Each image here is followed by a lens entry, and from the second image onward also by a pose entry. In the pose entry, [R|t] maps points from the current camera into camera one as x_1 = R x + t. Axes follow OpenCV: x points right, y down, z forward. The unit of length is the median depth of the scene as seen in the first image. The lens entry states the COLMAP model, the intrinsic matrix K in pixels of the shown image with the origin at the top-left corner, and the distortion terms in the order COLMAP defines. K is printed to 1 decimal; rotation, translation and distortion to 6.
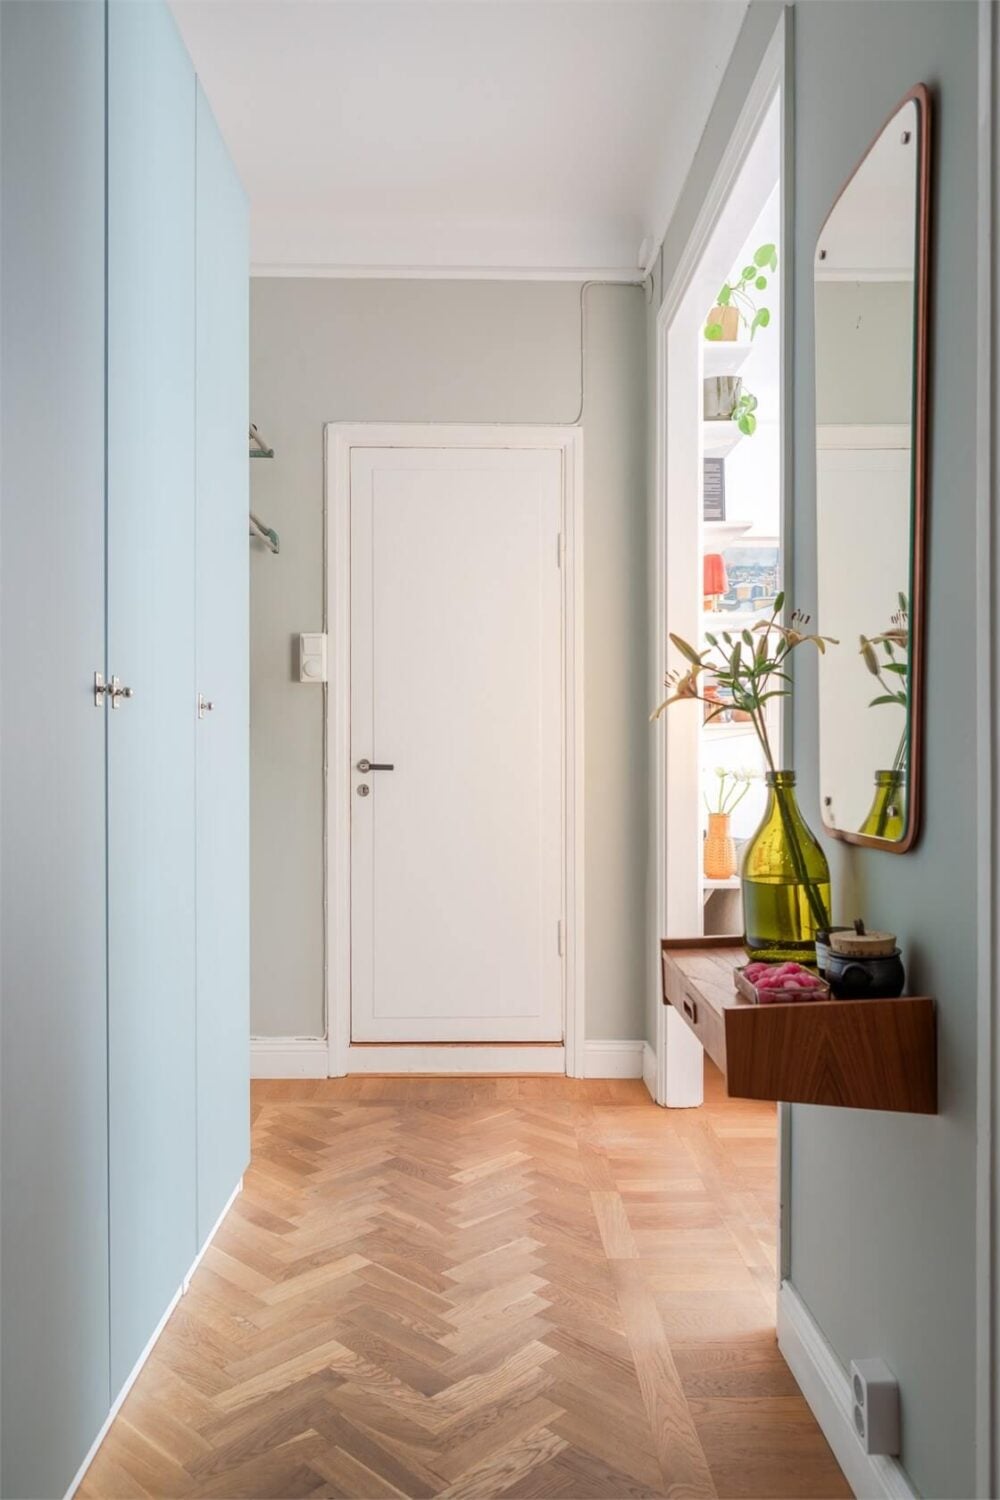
lens RADIAL K [[1019.8, 0, 500.2], [0, 1019.8, 754.5], [0, 0, 1]] dist [-0.028875, 0.020628]
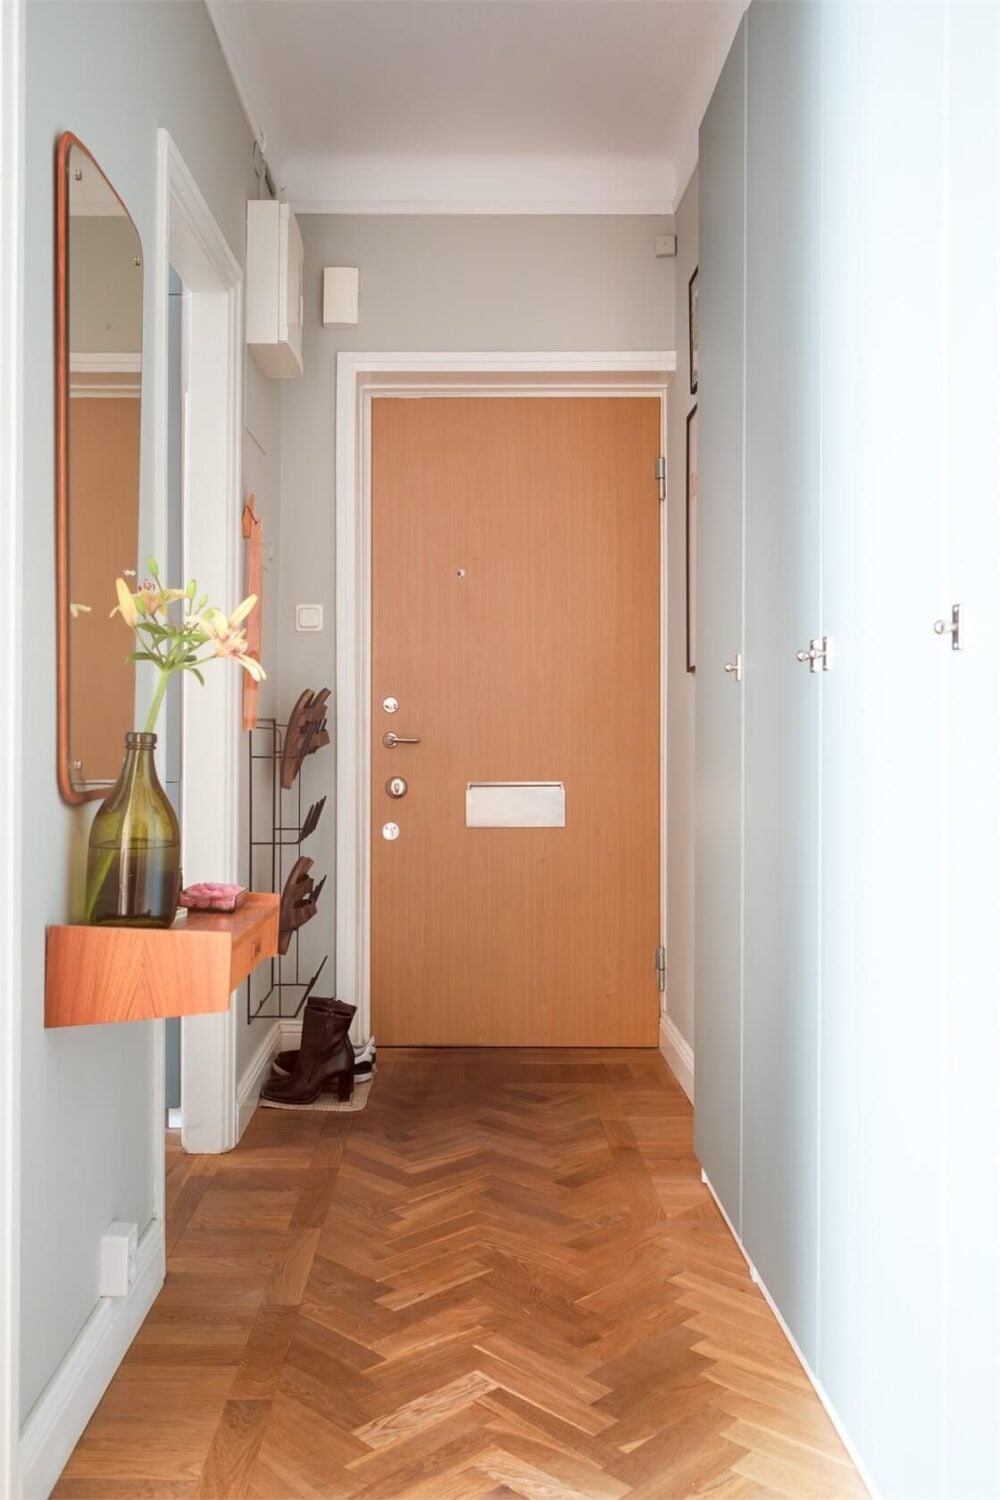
lens RADIAL K [[1244.9, 0, 500.1], [0, 1244.9, 748.2], [0, 0, 1]] dist [-0.008397, 0.006183]
pose [[-0.999982, -0.000585, -0.005947, -0.062264], [-0.000549, 0.999982, -0.006032, 0.033872], [0.005950, -0.006029, -0.999964, 2.085802]]
